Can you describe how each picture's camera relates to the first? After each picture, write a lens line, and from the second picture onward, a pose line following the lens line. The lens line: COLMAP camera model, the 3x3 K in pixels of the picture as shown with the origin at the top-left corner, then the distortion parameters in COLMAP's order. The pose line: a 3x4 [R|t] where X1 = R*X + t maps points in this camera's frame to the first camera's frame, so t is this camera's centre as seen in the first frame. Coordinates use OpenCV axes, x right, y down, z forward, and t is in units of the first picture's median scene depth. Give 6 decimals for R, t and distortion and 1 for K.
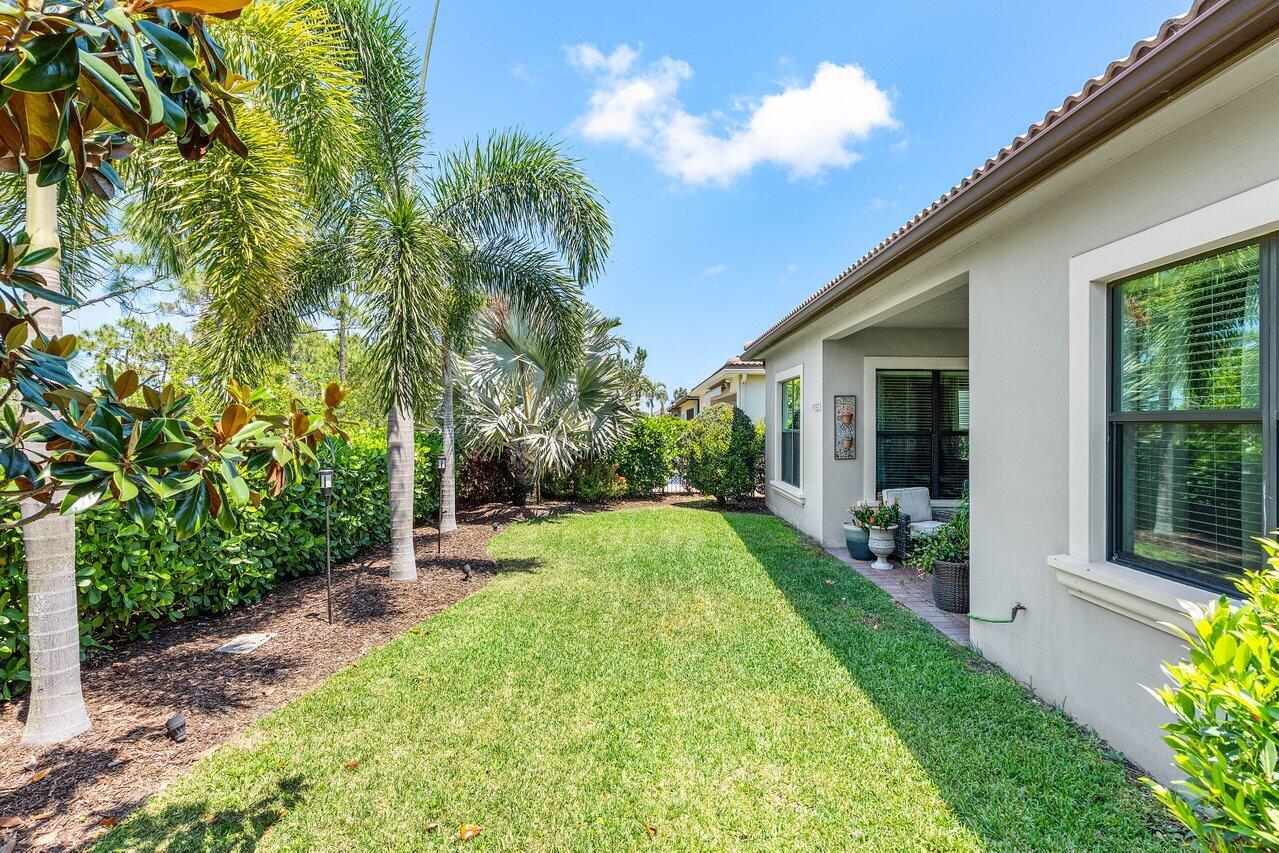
lens RADIAL K [[634.4, 0, 638.6], [0, 634.4, 414.2], [0, 0, 1]] dist [0.000457, 0.000050]
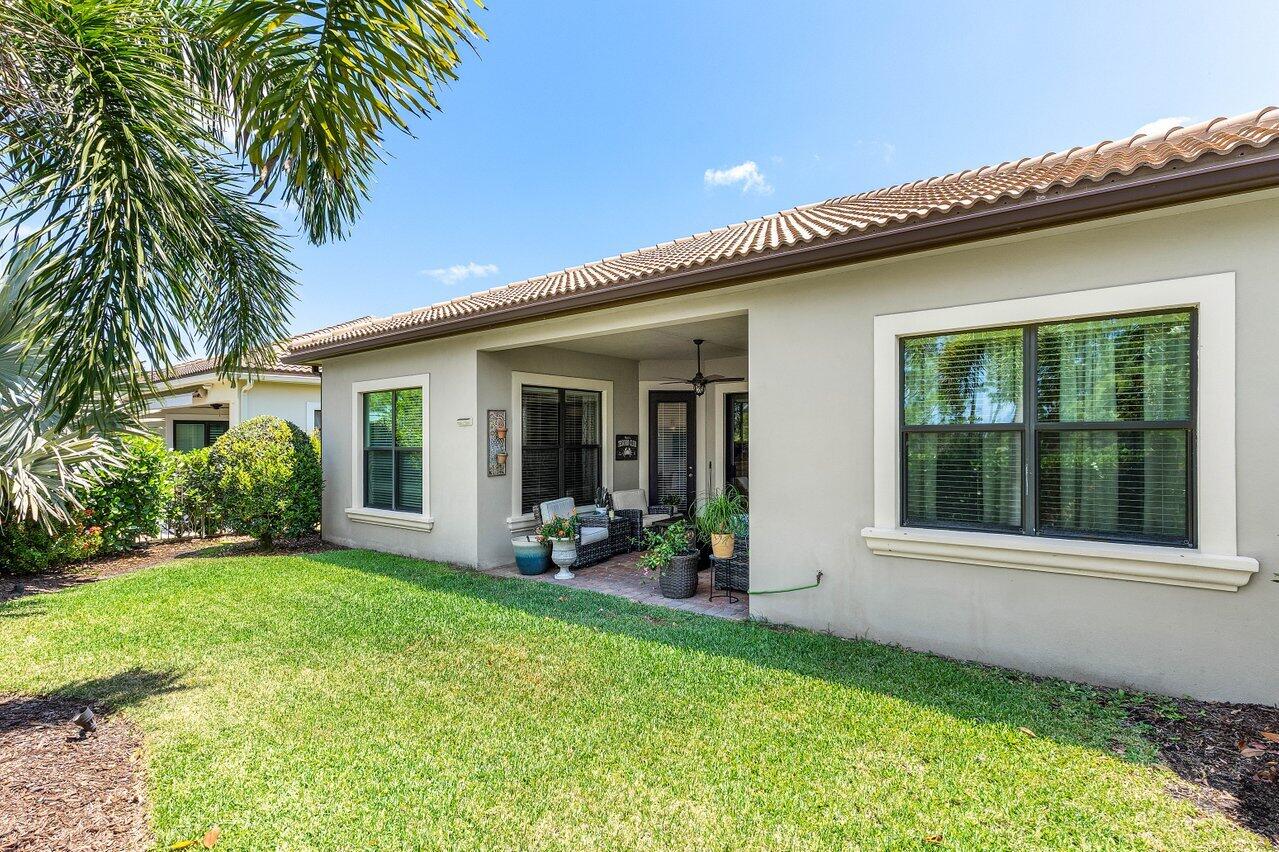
lens RADIAL K [[643.8, 0, 639.5], [0, 643.8, 426.0], [0, 0, 1]] dist [0.000407, -0.000017]
pose [[0.606699, 0.002827, 0.794926, -0.326348], [0.004026, 0.999970, -0.006629, 0.002472], [-0.794921, 0.007222, 0.606670, 0.228476]]
